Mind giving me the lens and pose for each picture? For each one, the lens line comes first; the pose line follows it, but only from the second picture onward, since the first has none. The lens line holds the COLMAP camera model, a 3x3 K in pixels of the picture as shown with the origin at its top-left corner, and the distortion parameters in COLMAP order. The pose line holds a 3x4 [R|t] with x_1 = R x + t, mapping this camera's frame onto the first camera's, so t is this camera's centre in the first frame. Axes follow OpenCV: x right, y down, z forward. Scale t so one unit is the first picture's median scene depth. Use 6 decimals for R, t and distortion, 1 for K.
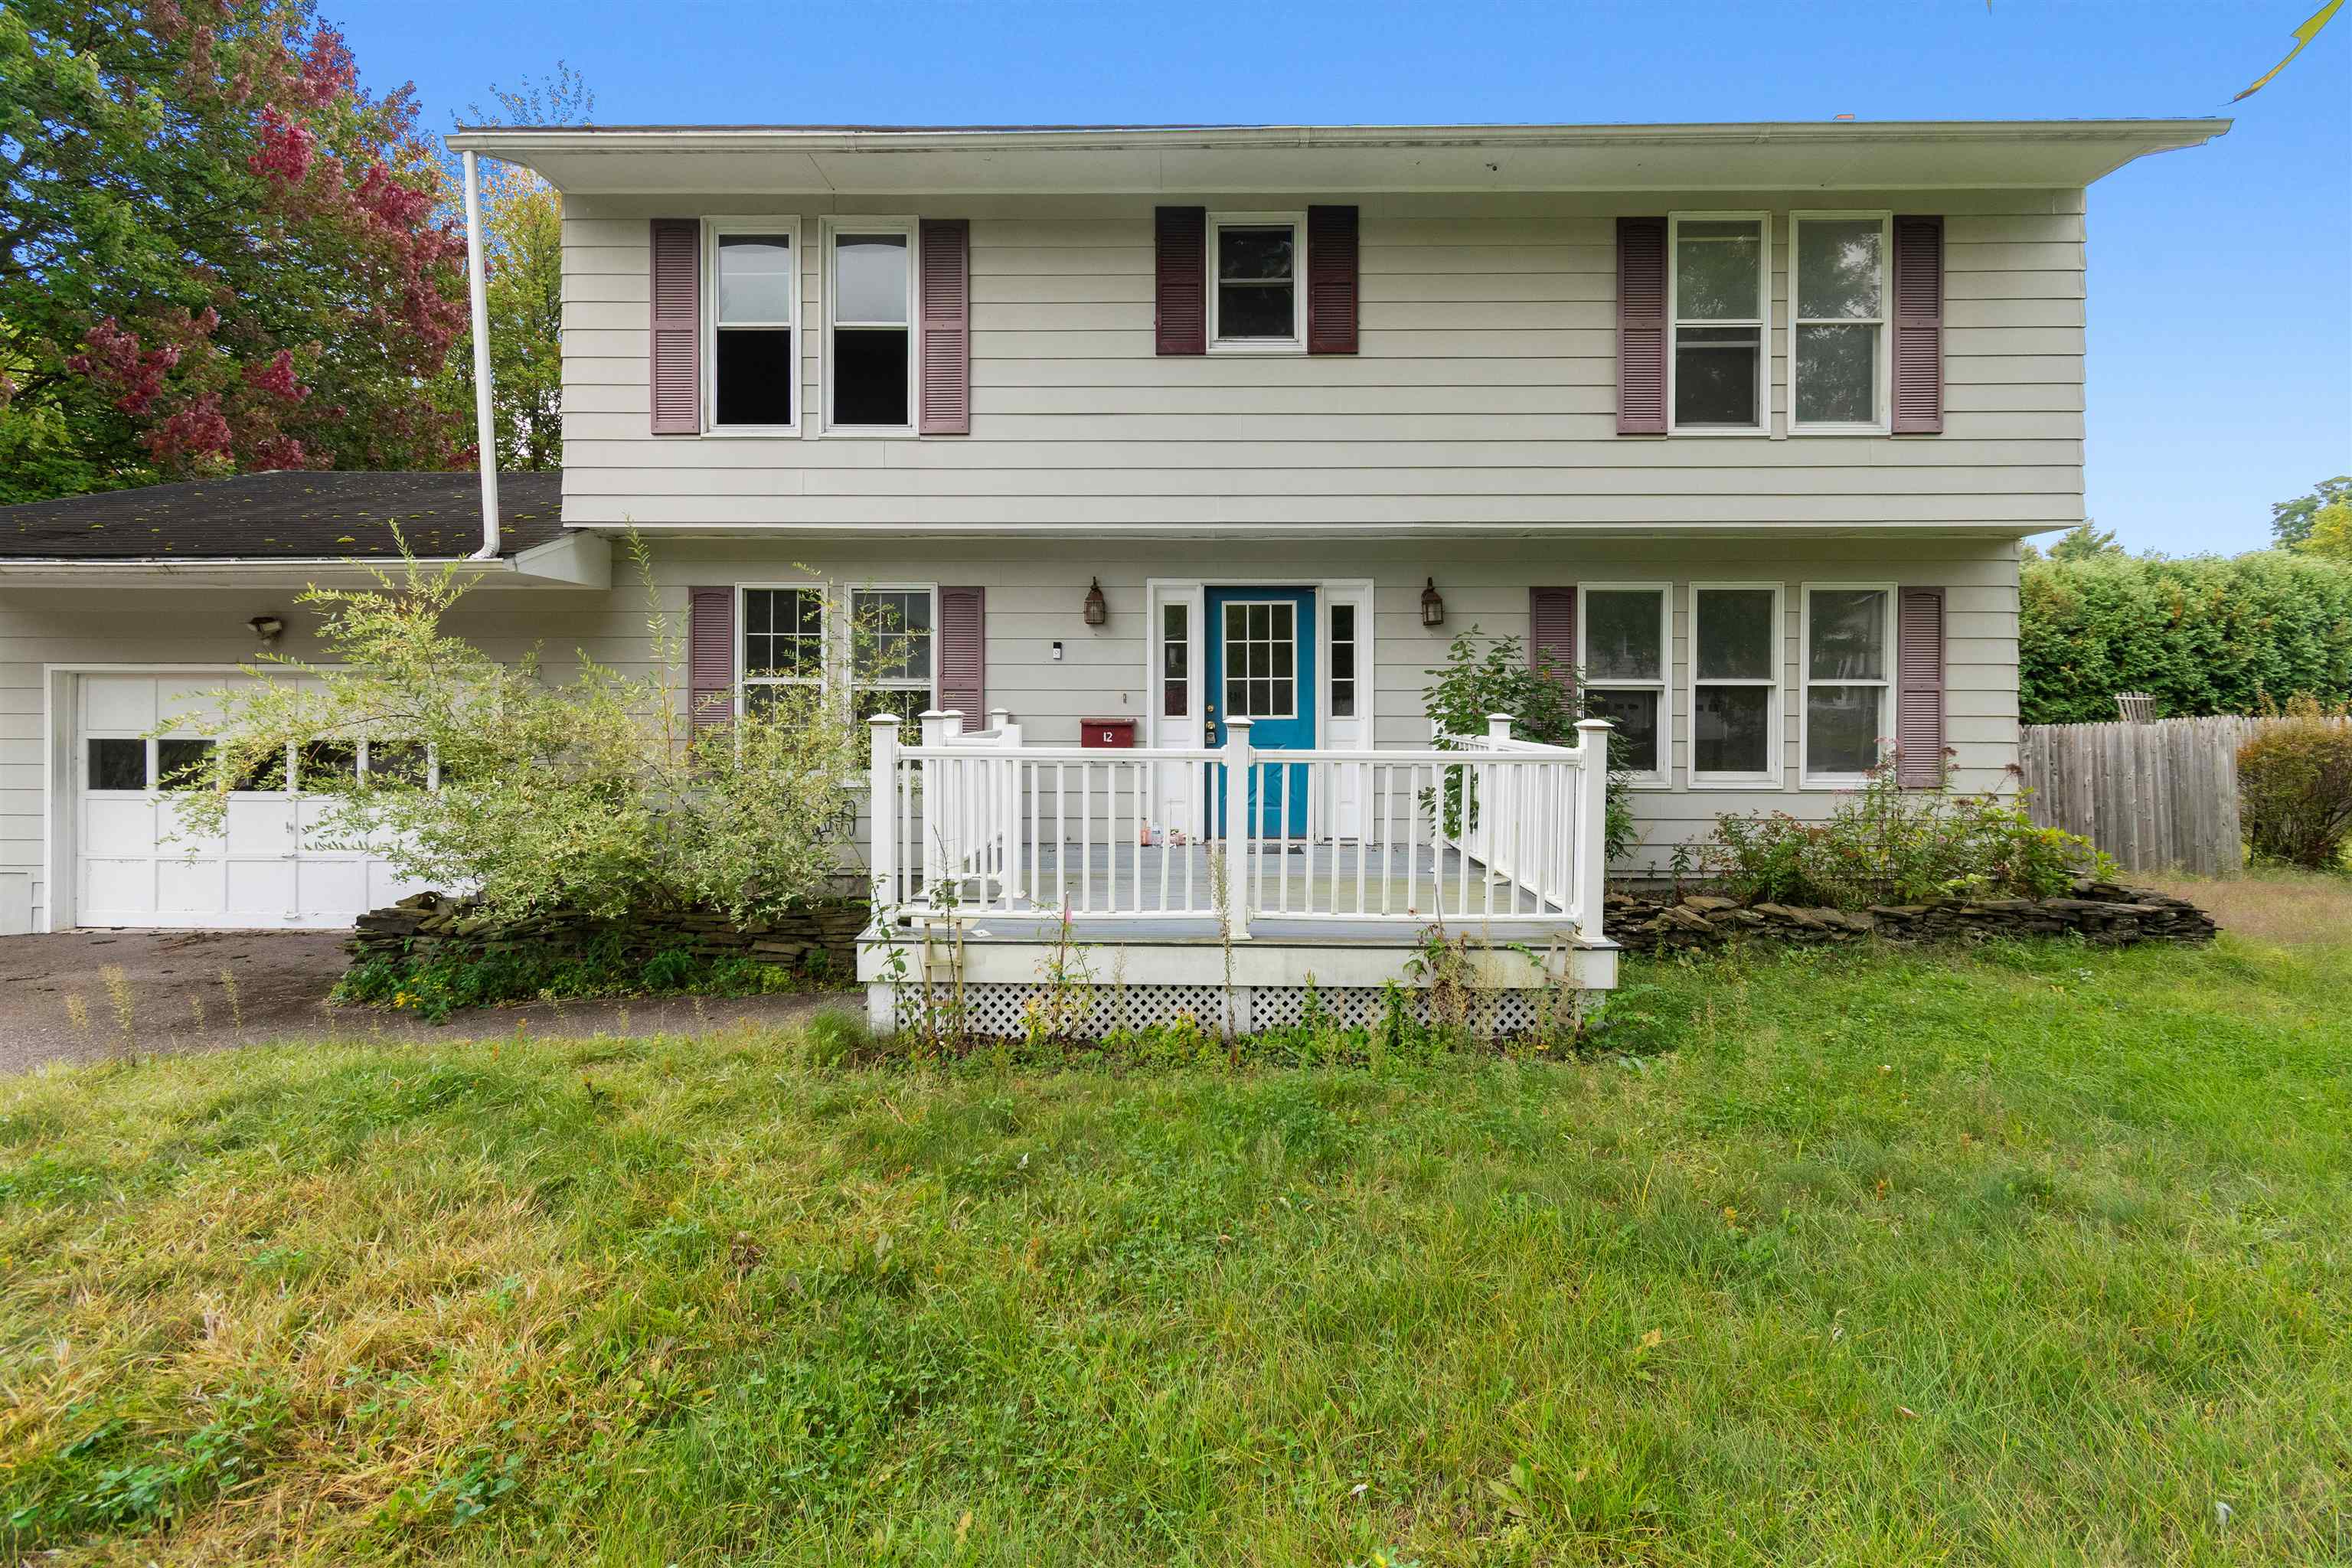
lens RADIAL K [[1064.3, 0, 1178.7], [0, 1064.3, 710.8], [0, 0, 1]] dist [0.001332, -0.000605]
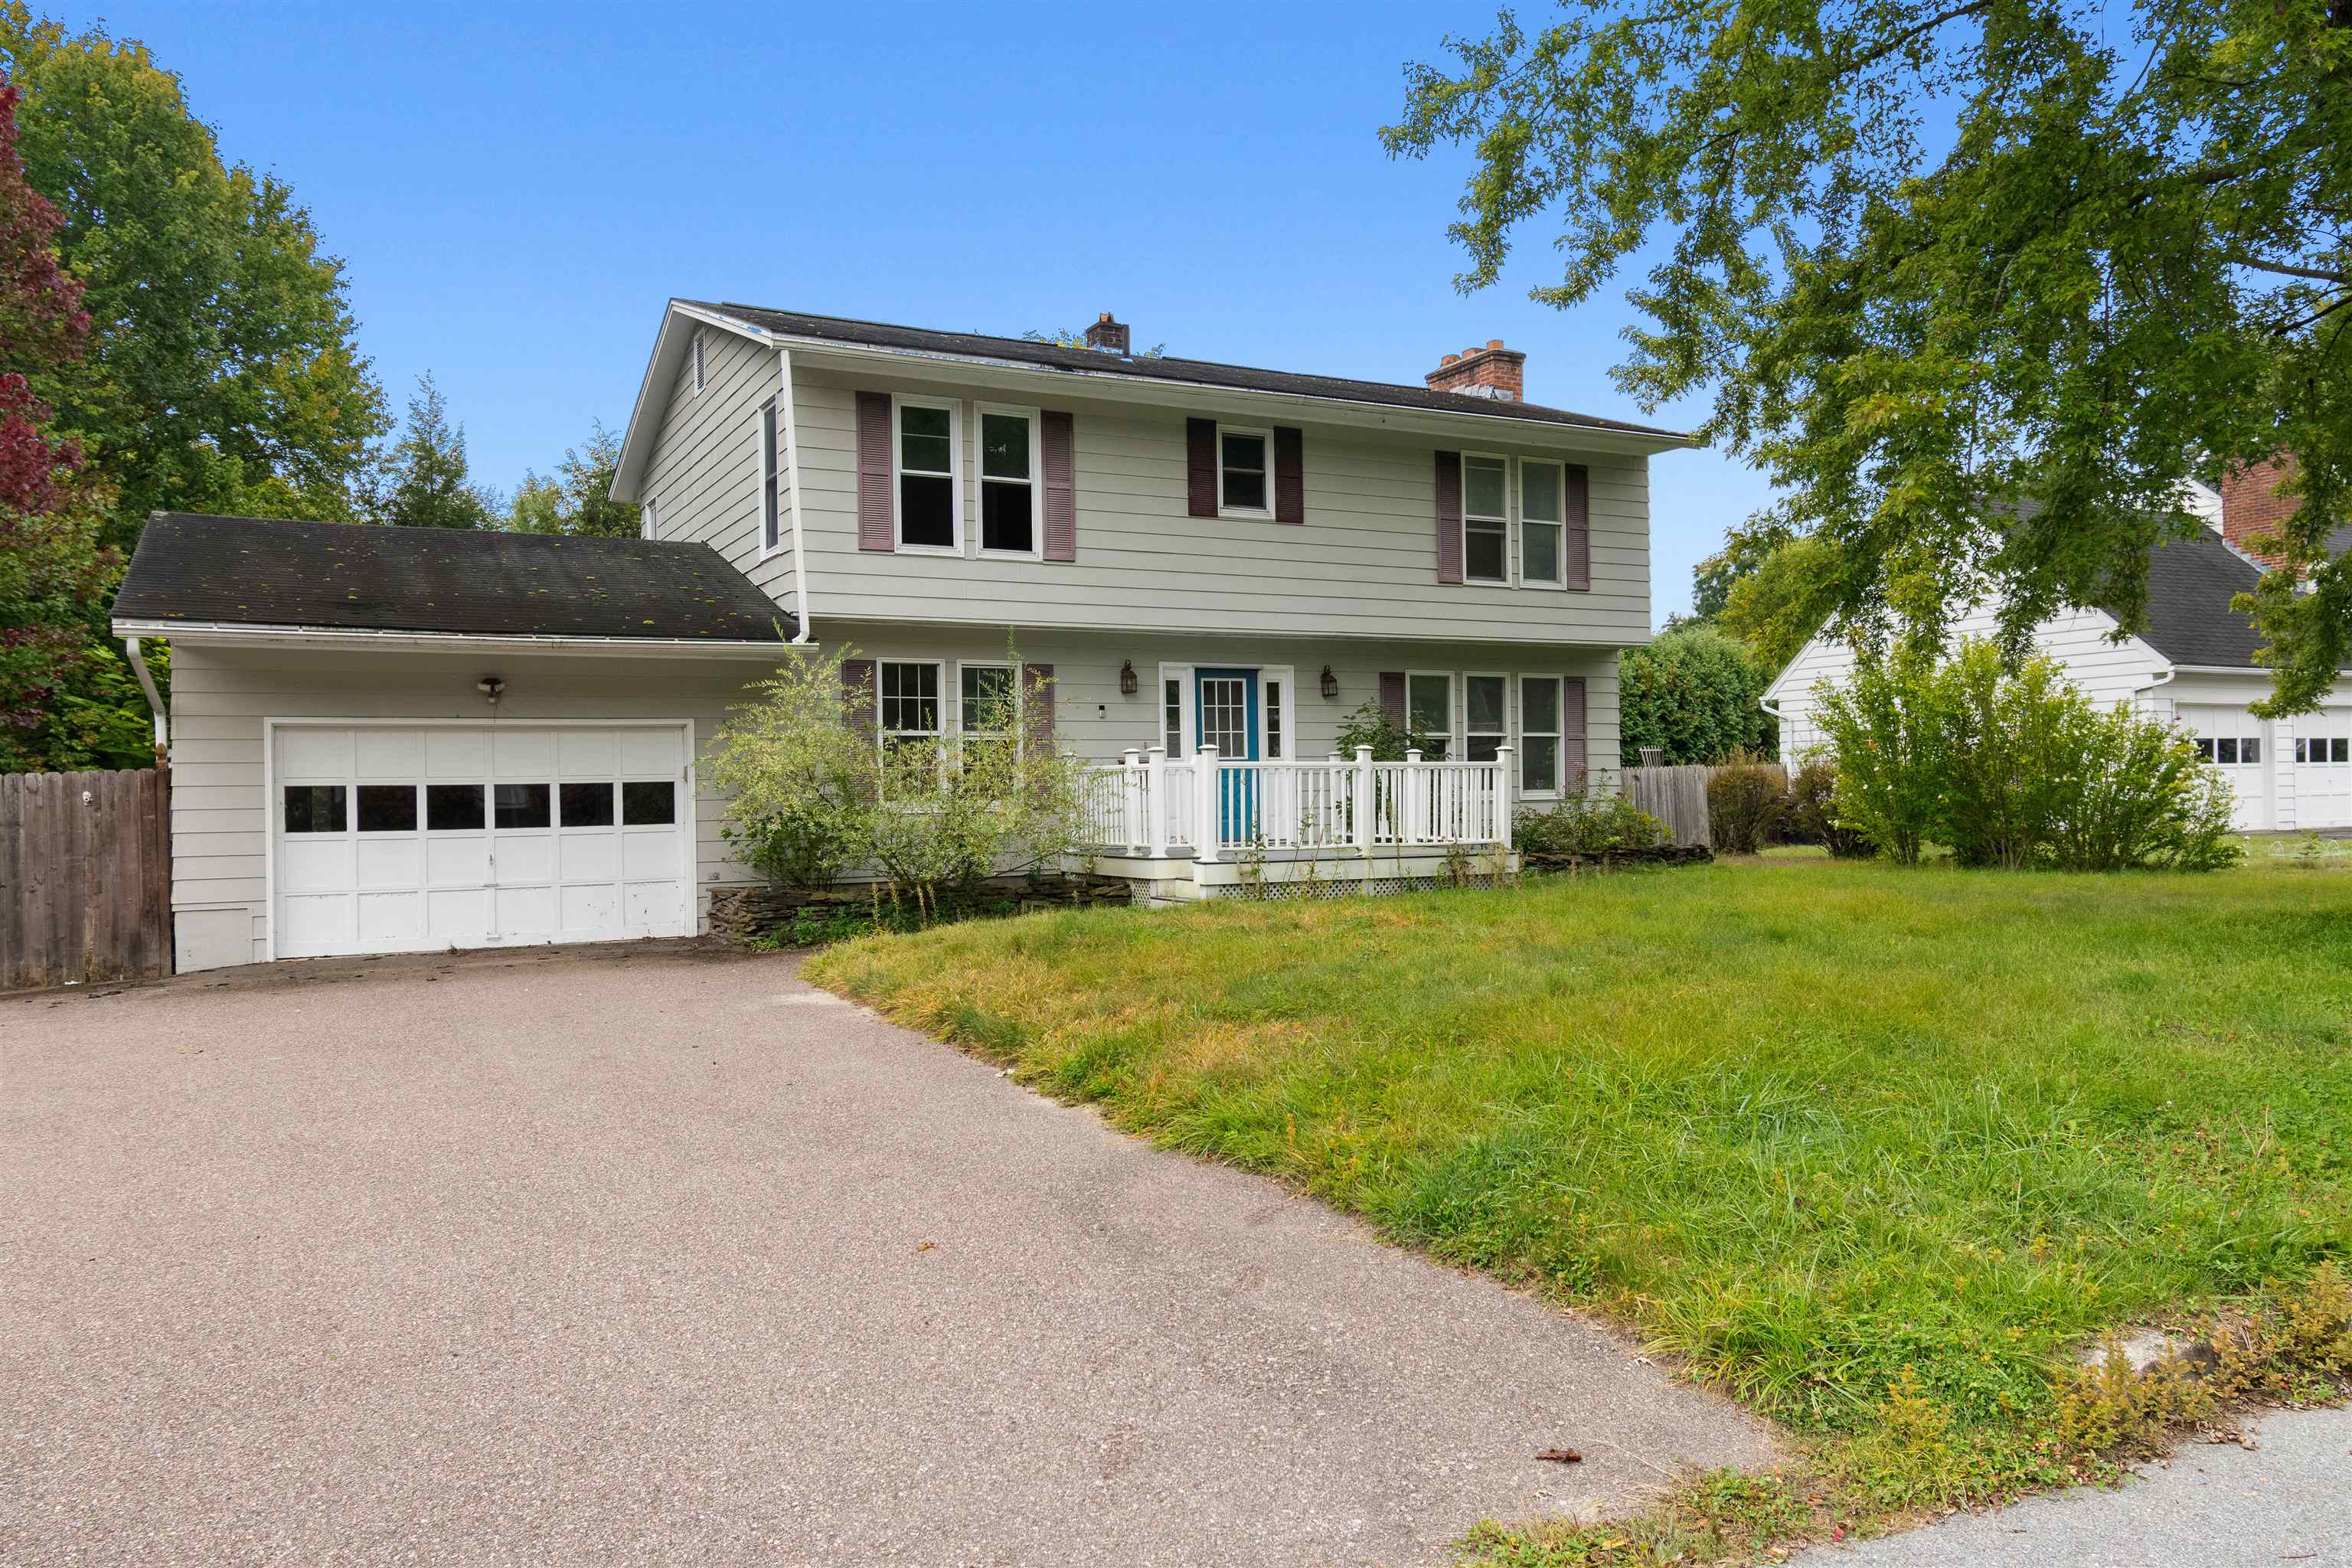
lens RADIAL K [[1635.5, 0, 1179.6], [0, 1635.5, 793.7], [0, 0, 1]] dist [-0.000705, -0.002684]
pose [[0.880262, -0.016884, 0.474188, -1.122385], [0.020791, 0.999779, -0.002996, 0.064537], [-0.474033, 0.012497, 0.880418, -1.010427]]
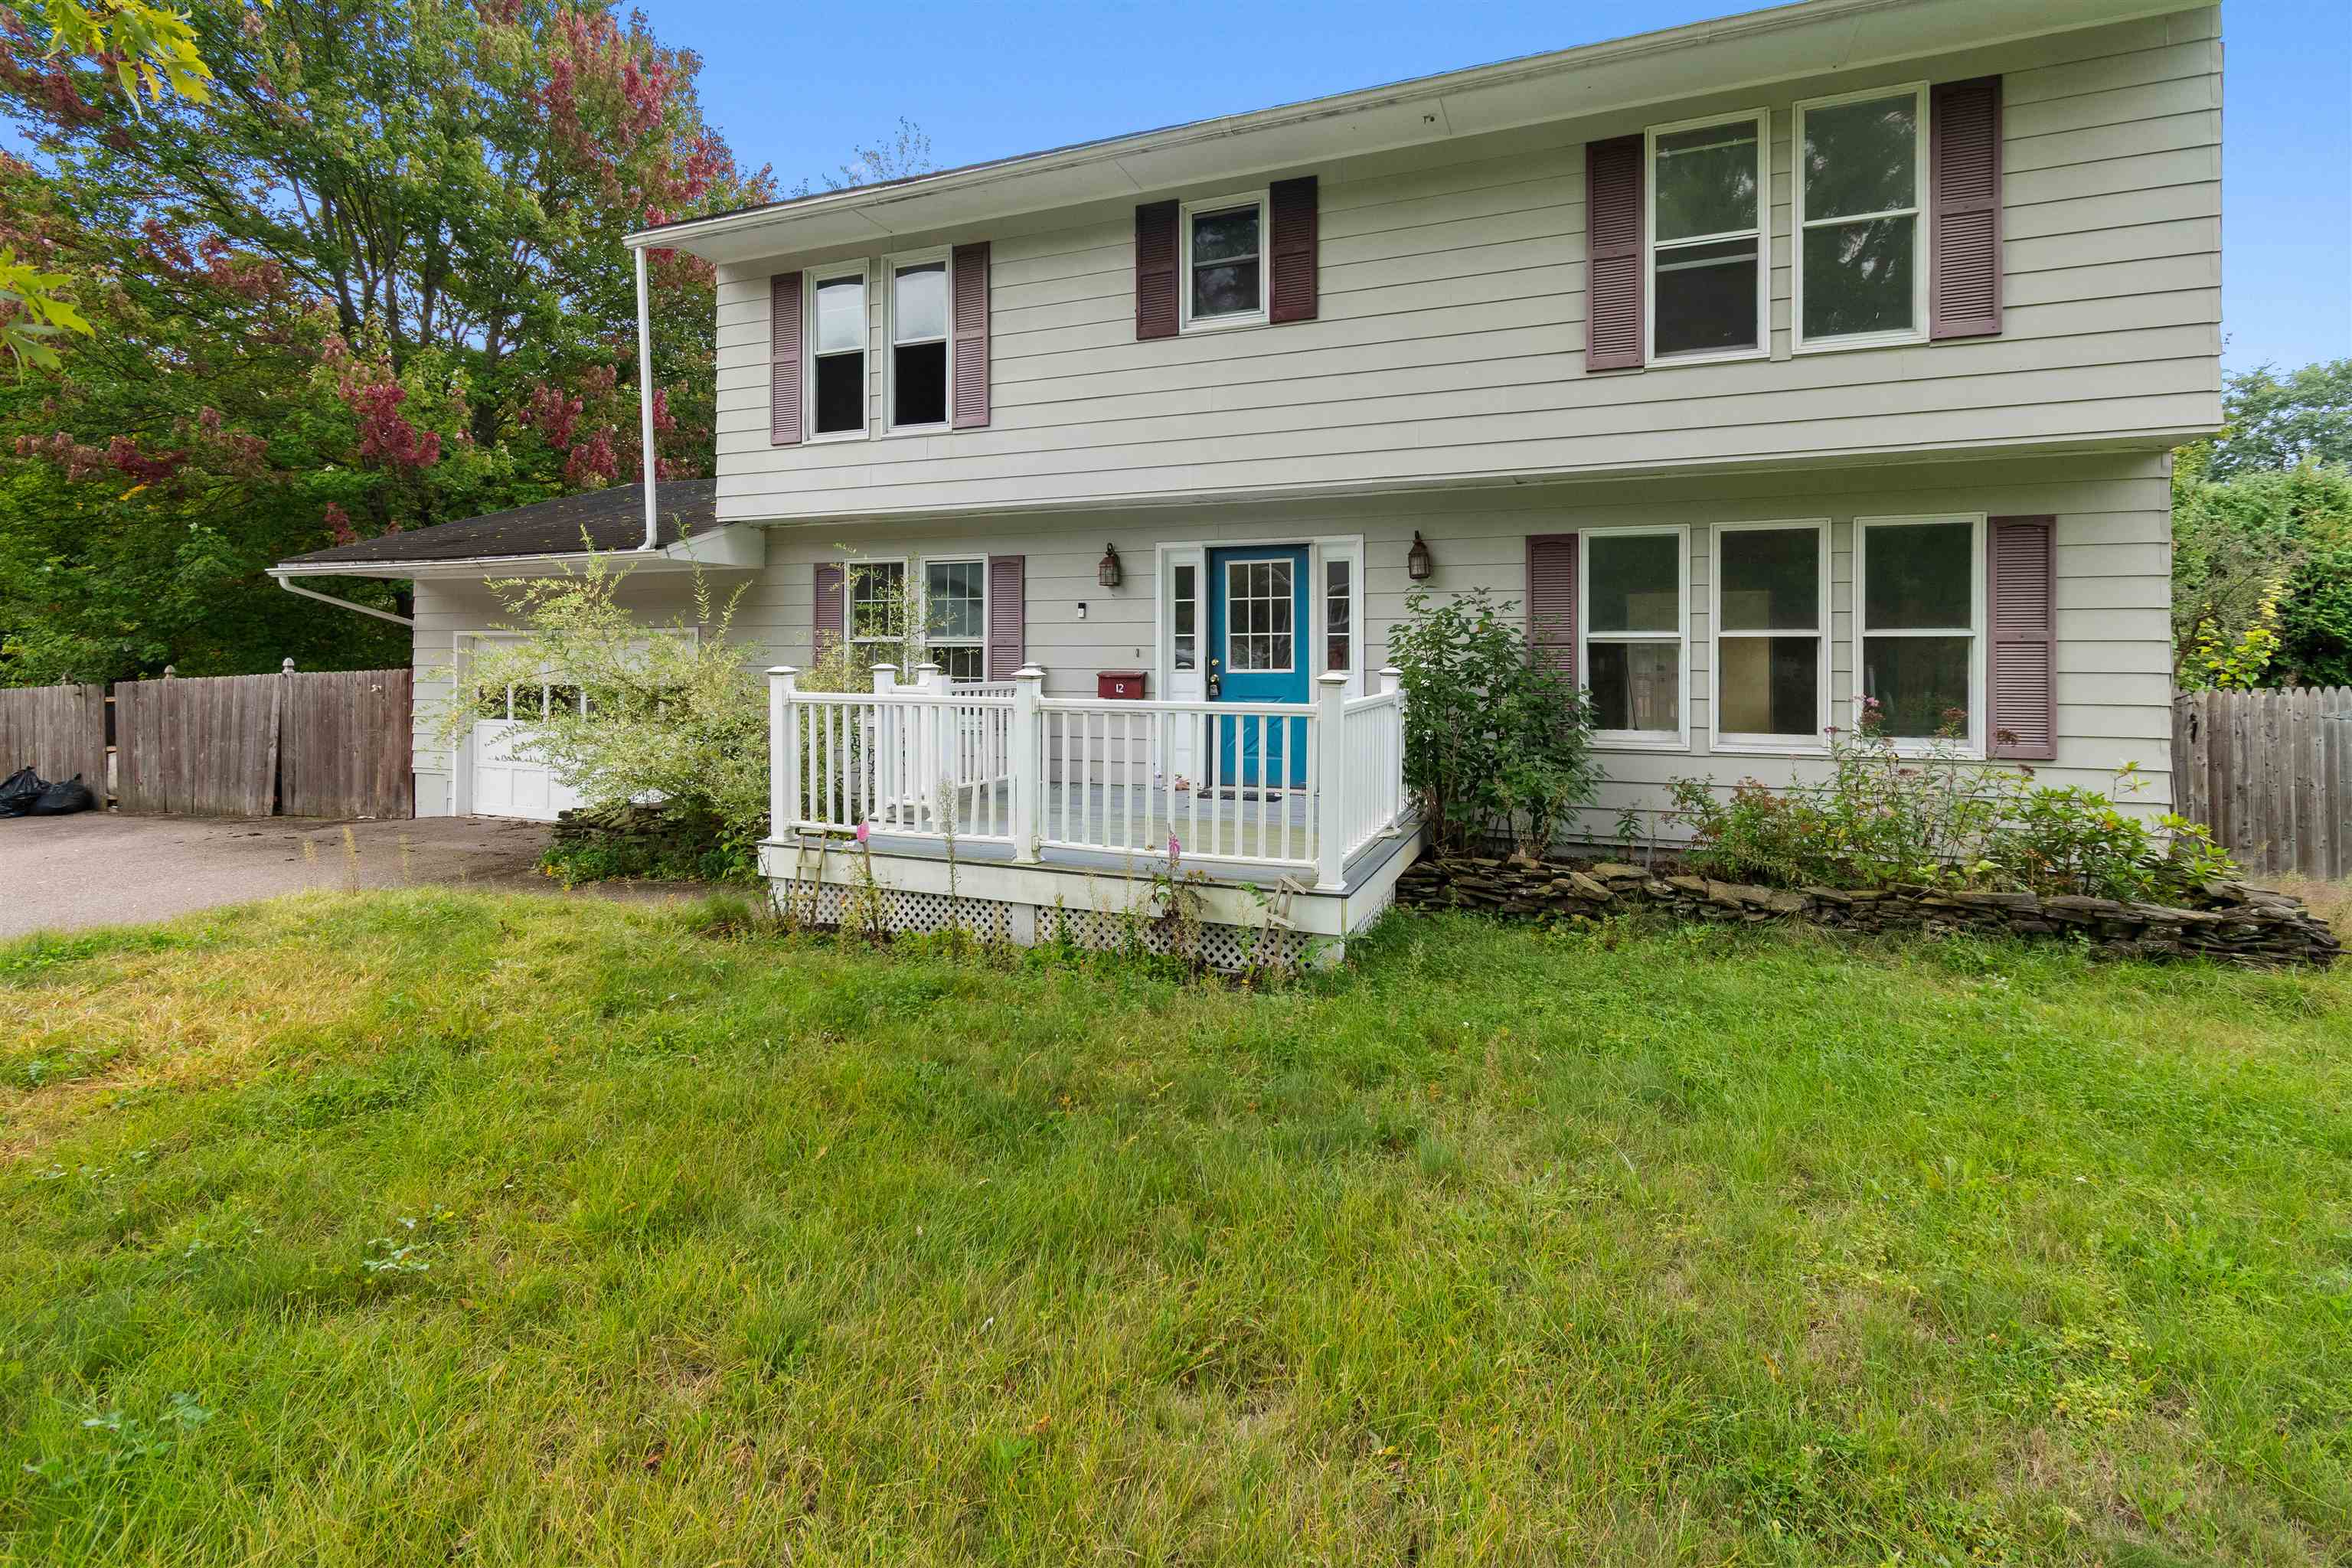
lens RADIAL K [[1076.8, 0, 1169.1], [0, 1076.8, 654.1], [0, 0, 1]] dist [0.001690, -0.000655]
pose [[0.932814, -0.001821, -0.360353, 0.404366], [-0.001960, 0.999947, -0.010129, 0.000529], [0.360353, 0.010155, 0.932761, -0.019822]]
